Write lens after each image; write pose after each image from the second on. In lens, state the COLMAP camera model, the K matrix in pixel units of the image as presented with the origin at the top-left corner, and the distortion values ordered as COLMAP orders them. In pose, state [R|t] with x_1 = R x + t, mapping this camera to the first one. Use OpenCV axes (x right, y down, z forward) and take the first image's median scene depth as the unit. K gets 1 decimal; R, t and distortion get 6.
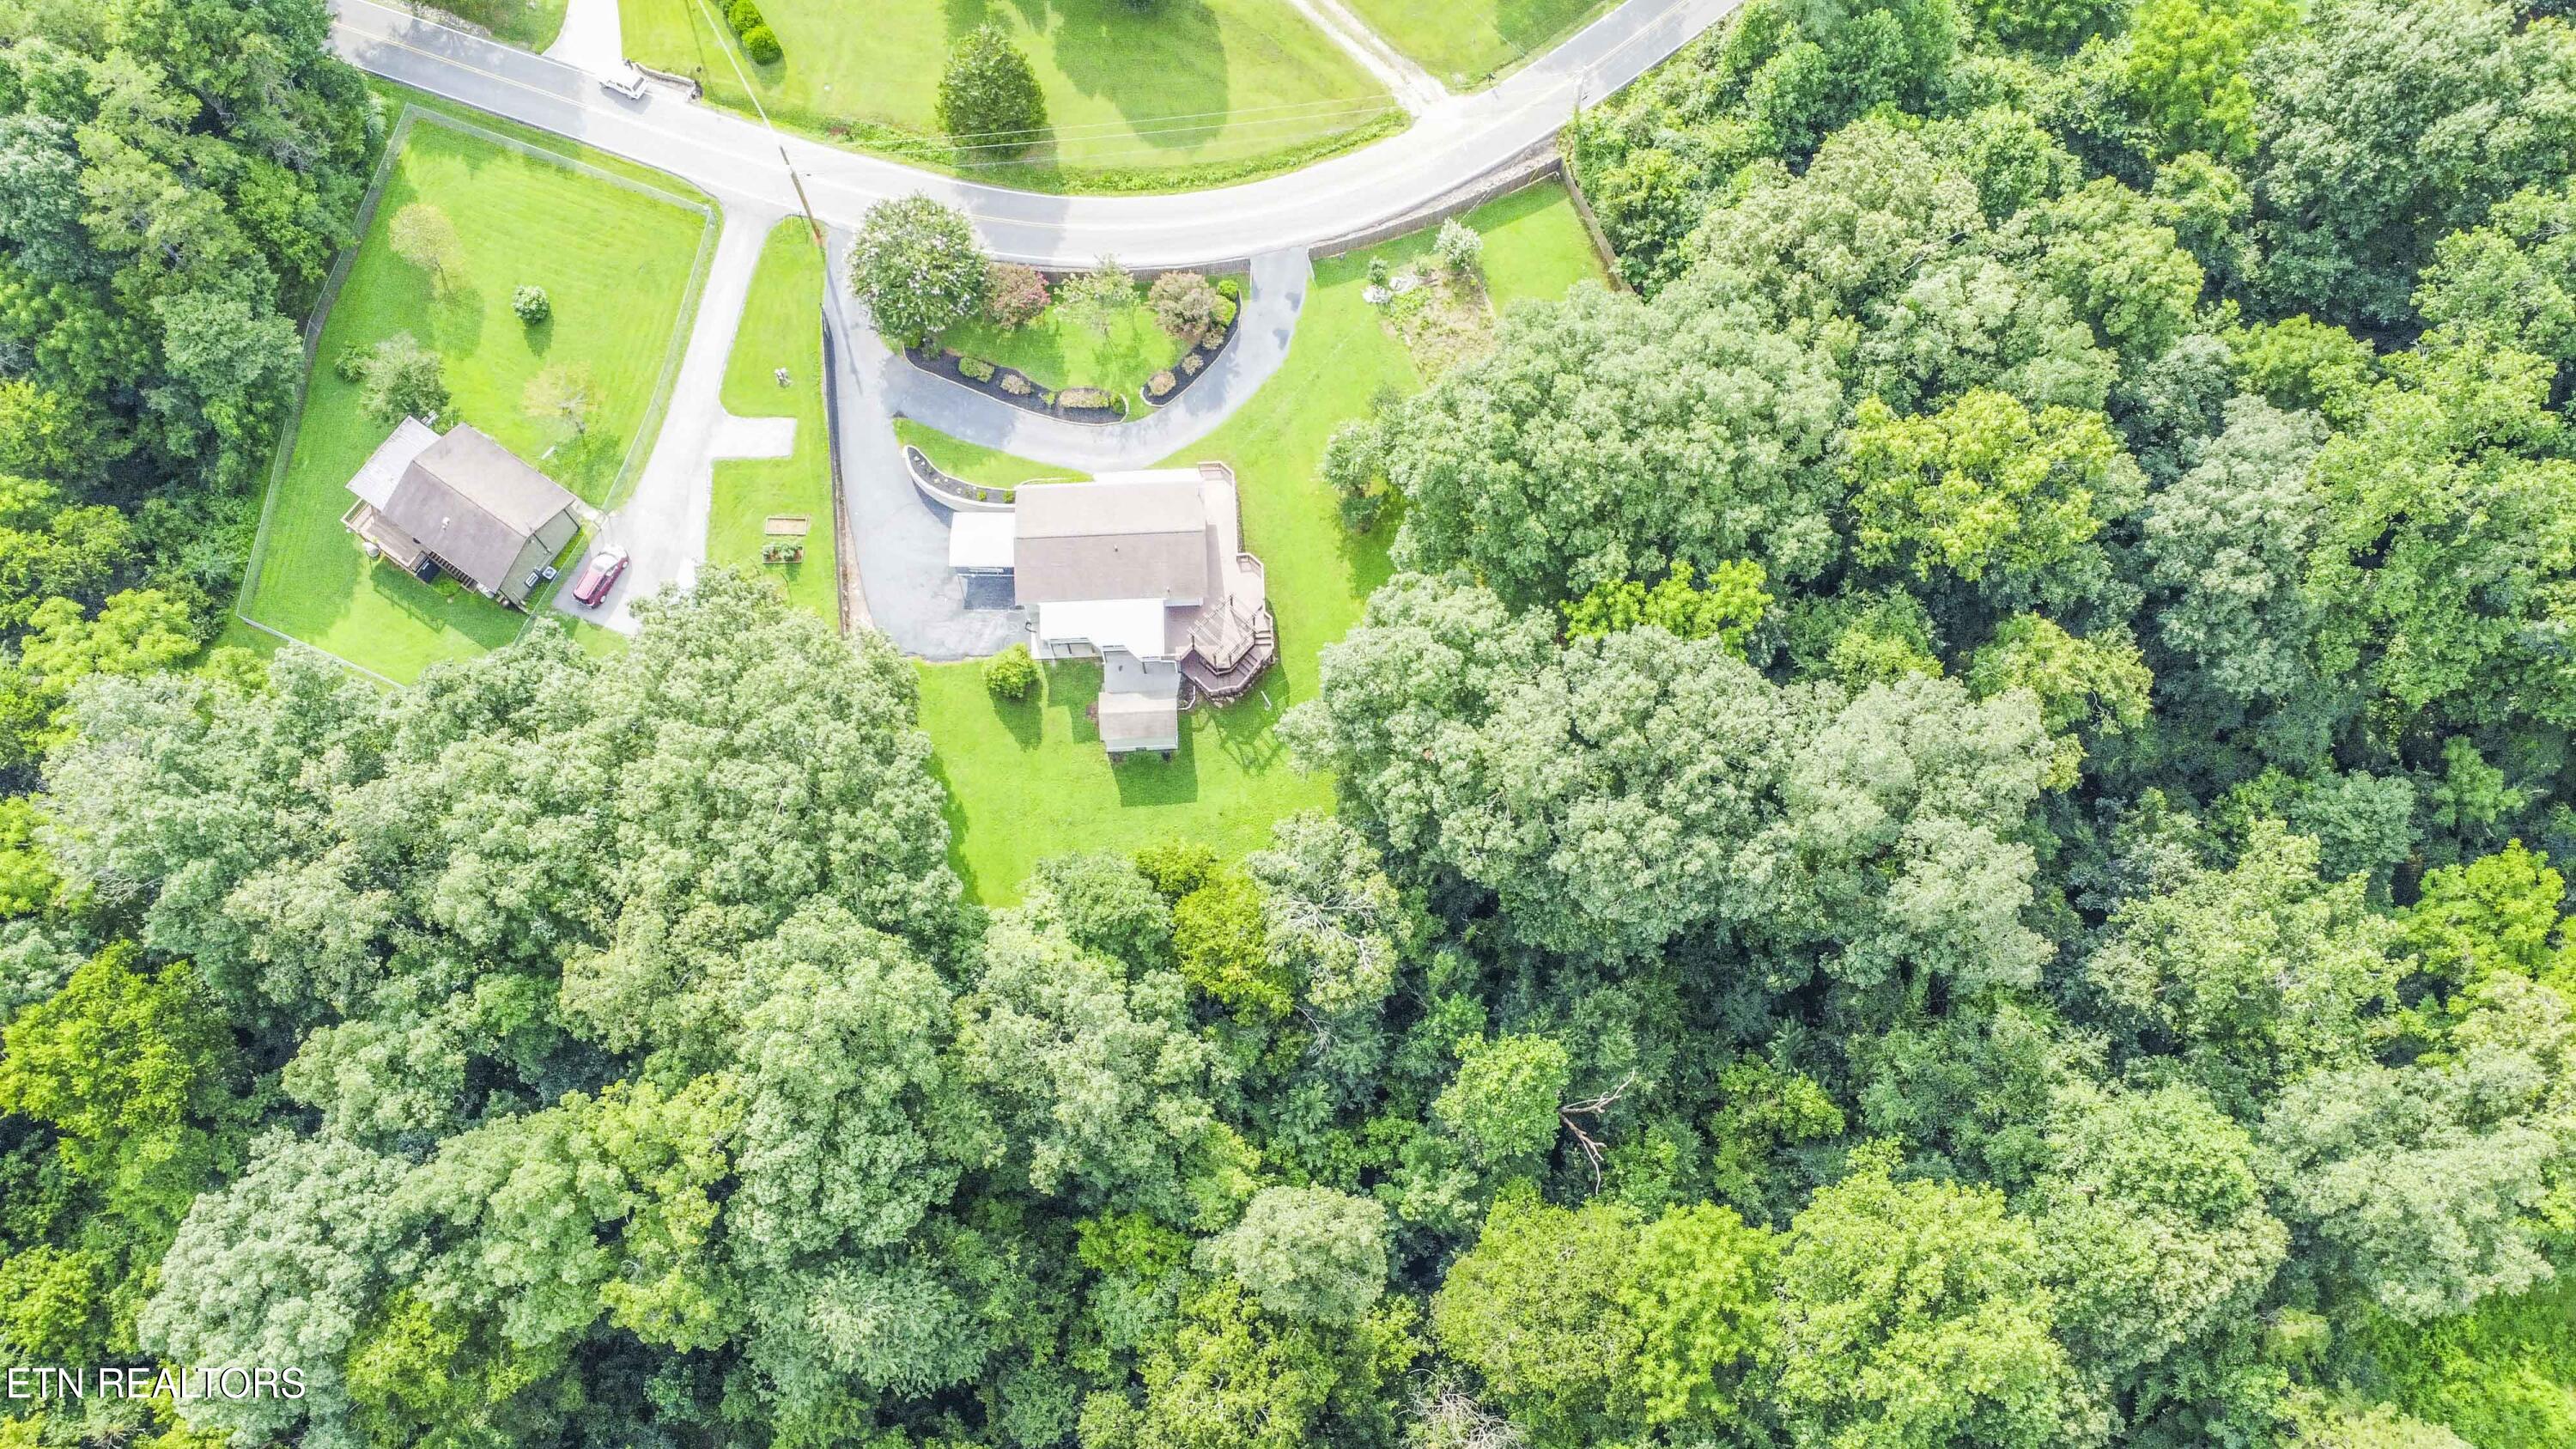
lens RADIAL K [[1885.6, 0, 1288.0], [0, 1885.6, 724.5], [0, 0, 1]] dist [-0.119700, 0.171618]
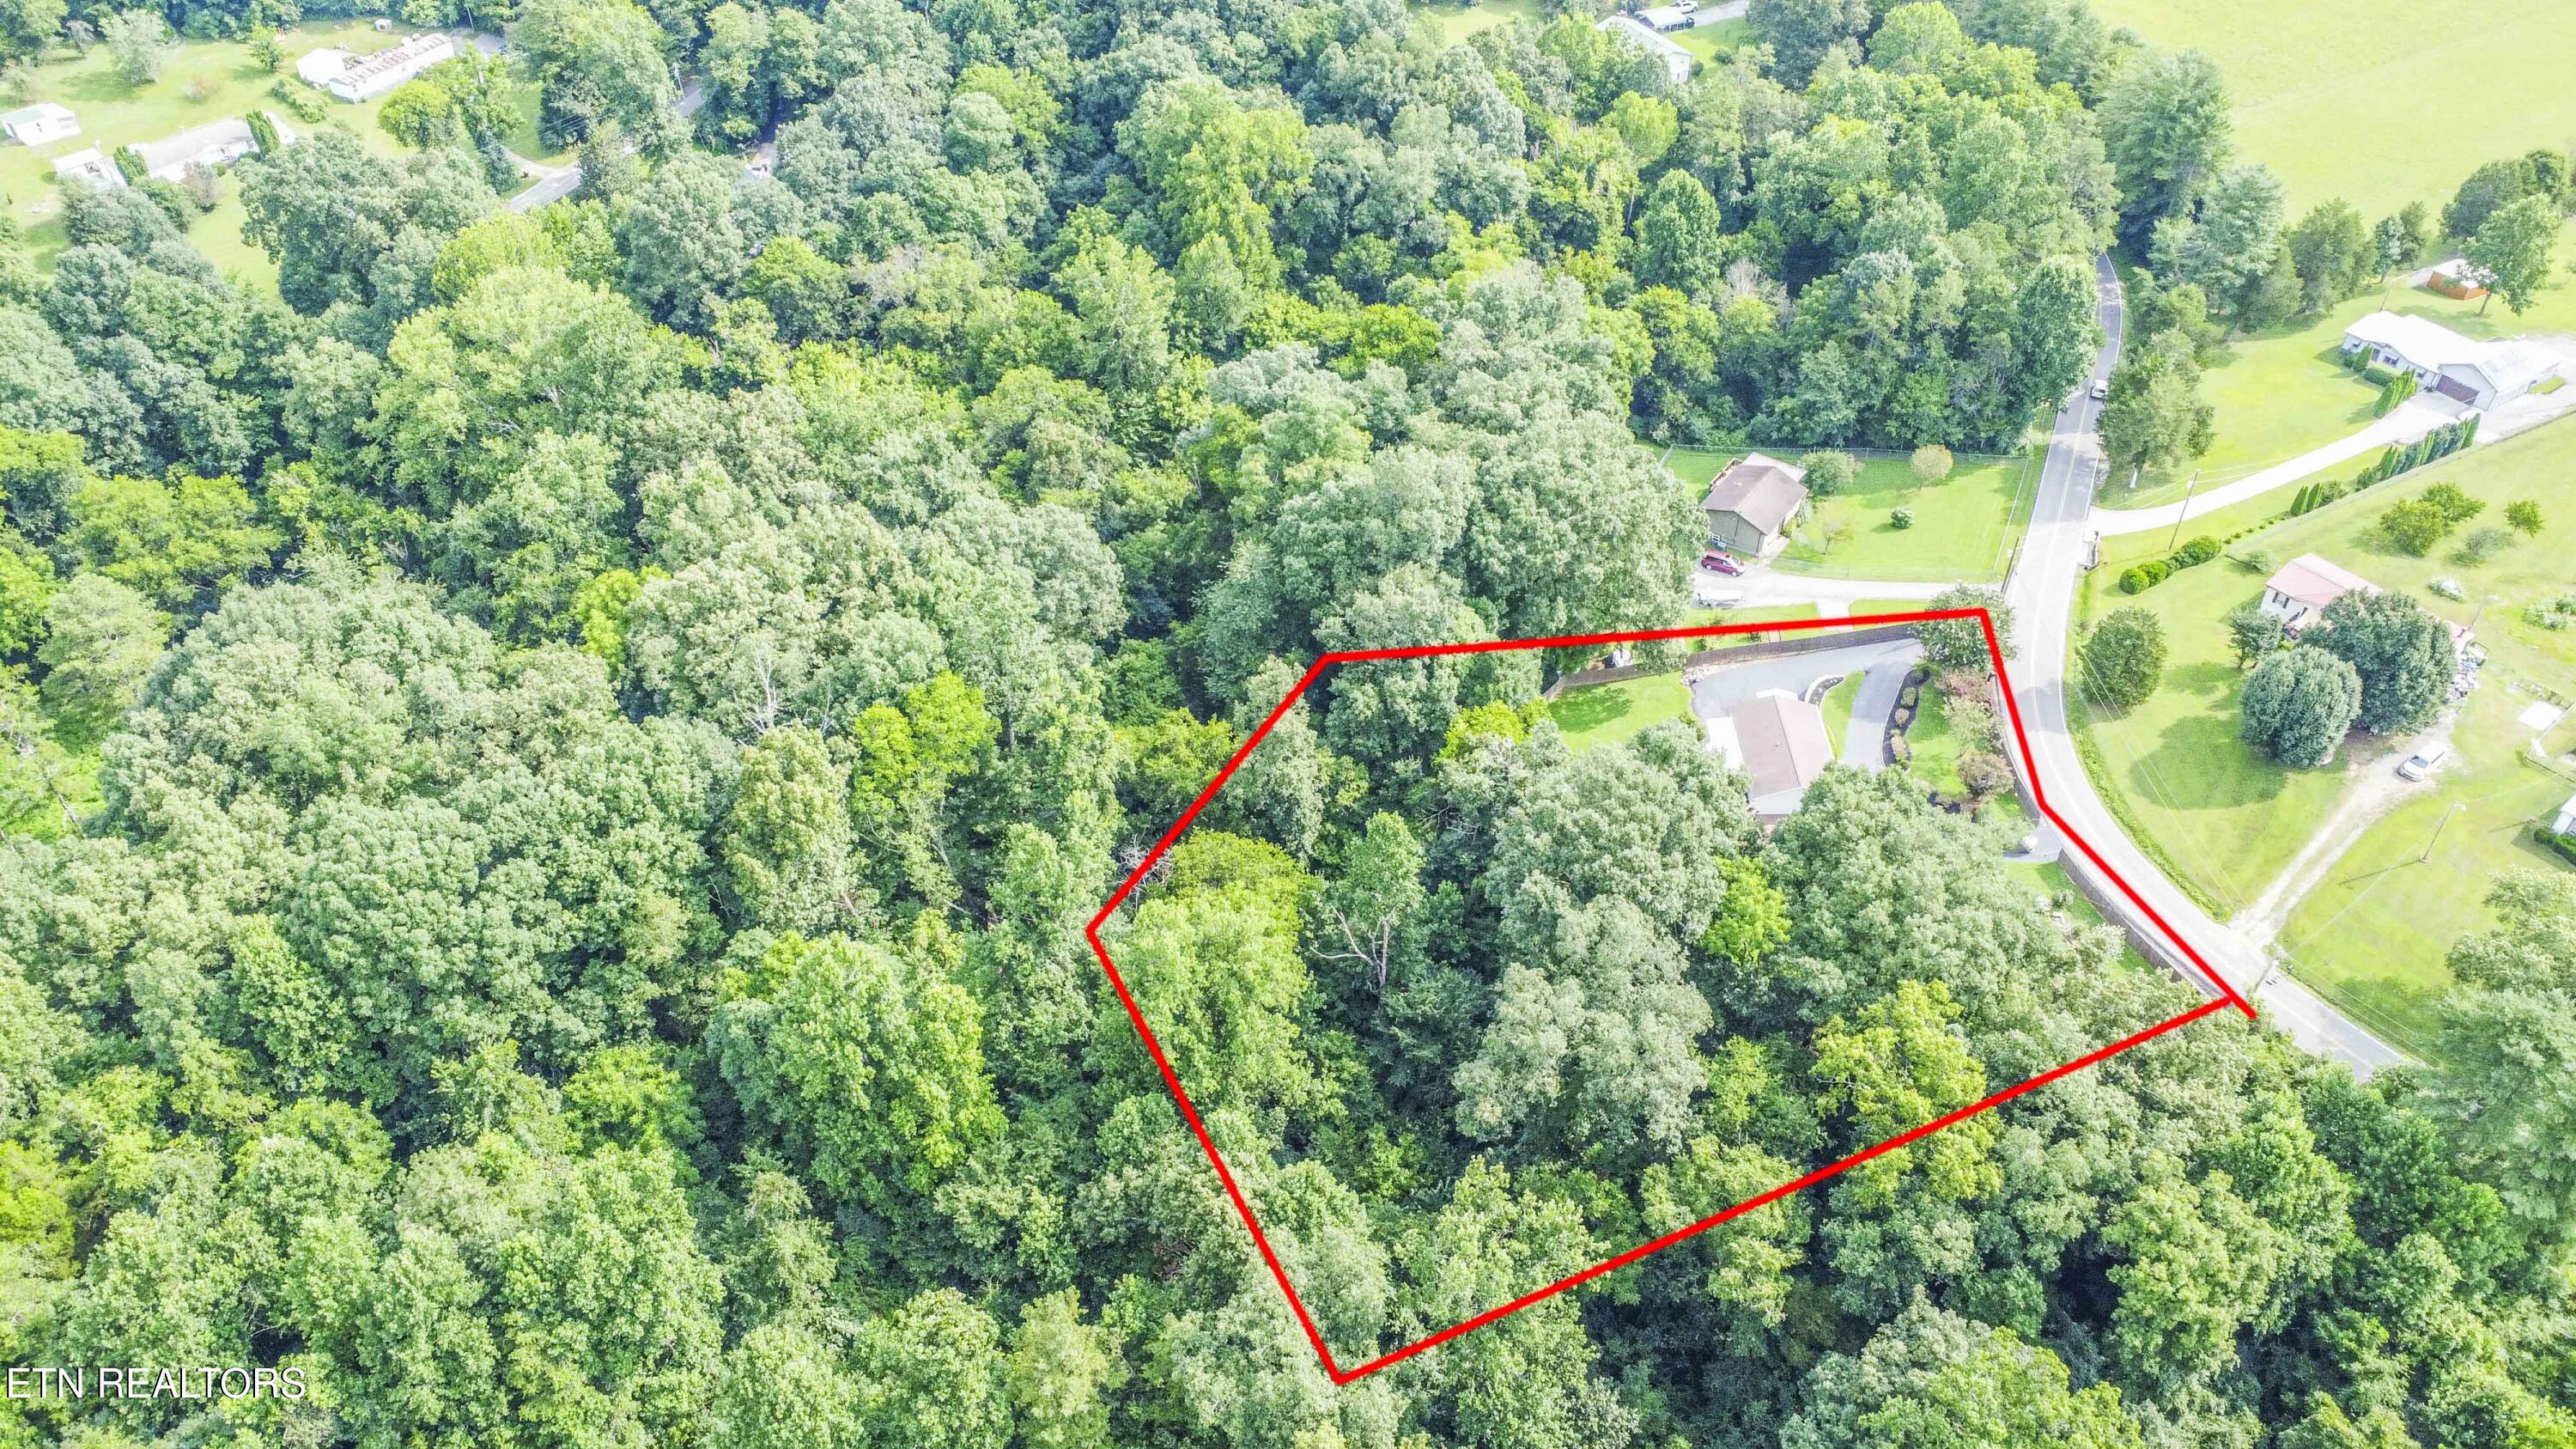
lens RADIAL K [[1885.6, 0, 1288.0], [0, 1885.6, 724.5], [0, 0, 1]] dist [-0.119700, 0.171618]
pose [[-0.034930, 0.659103, -0.751241, 0.889086], [-0.951412, 0.208180, 0.226885, -0.062404], [0.305933, 0.722665, 0.619807, 0.031536]]
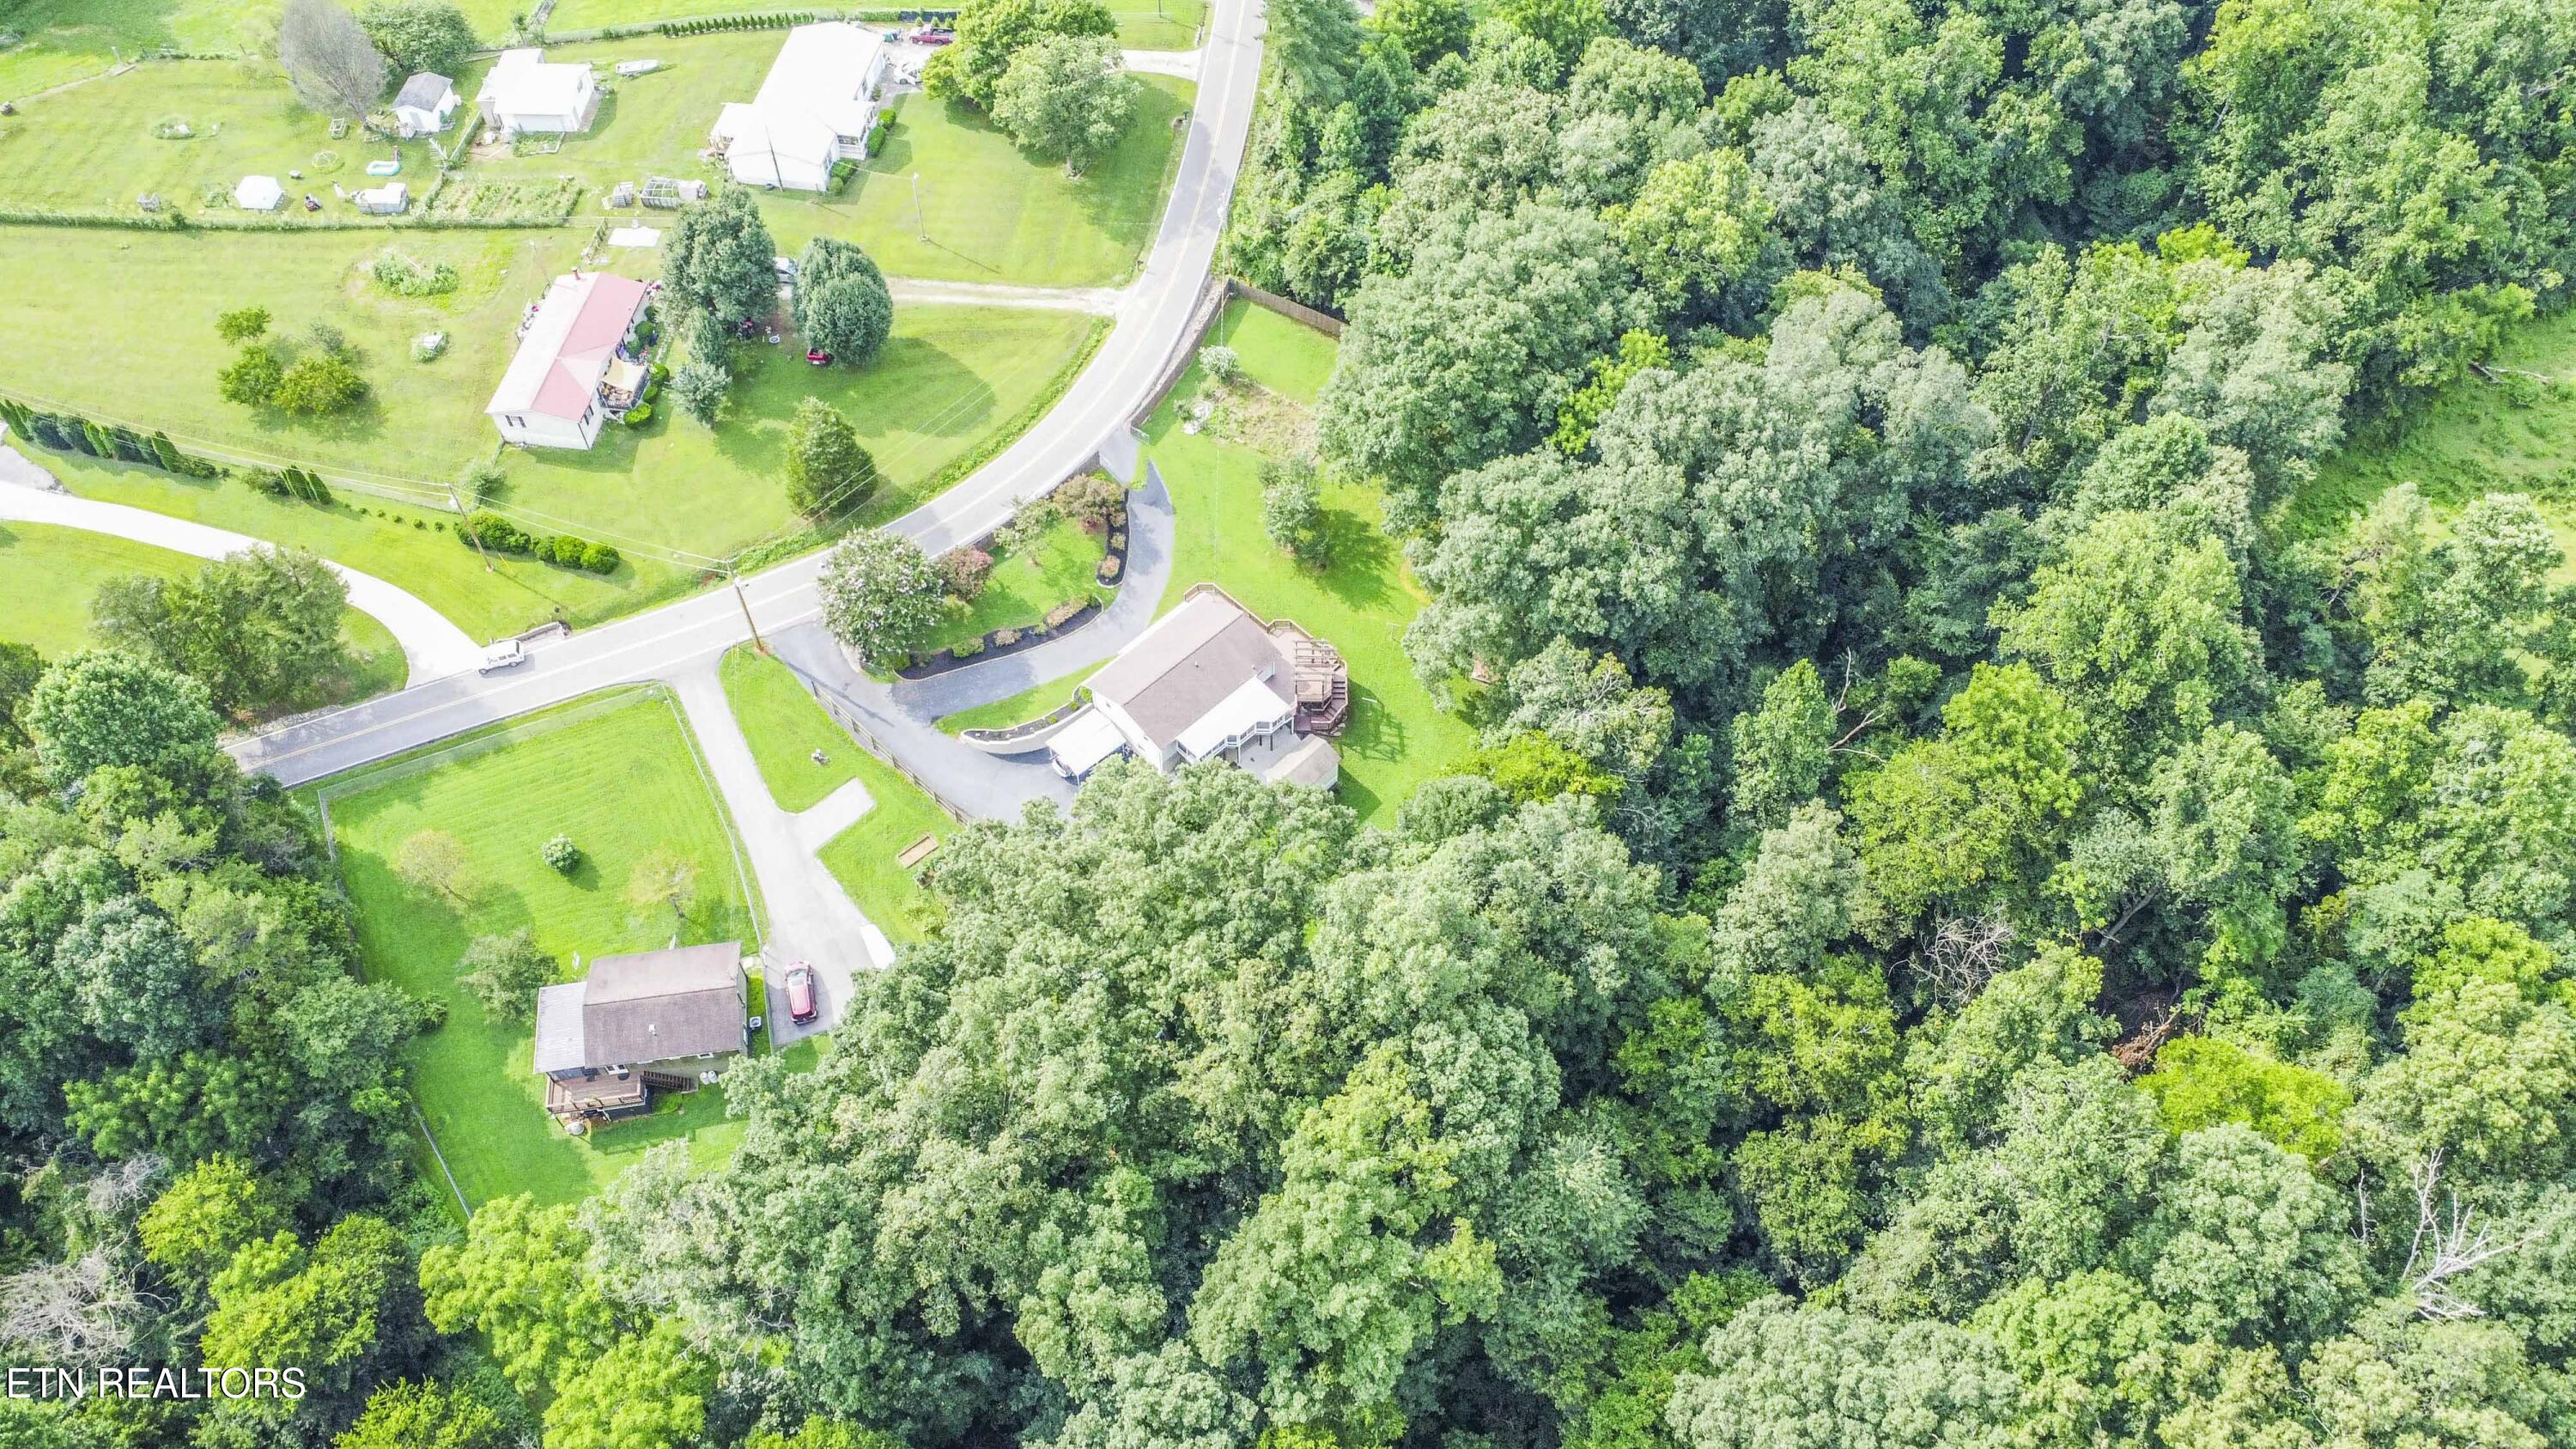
lens RADIAL K [[1885.6, 0, 1288.0], [0, 1885.6, 724.5], [0, 0, 1]] dist [-0.119700, 0.171618]
pose [[0.738323, -0.554172, 0.384412, -0.481715], [0.640328, 0.754956, -0.141498, 0.125239], [-0.211799, 0.350621, 0.912253, -0.045811]]
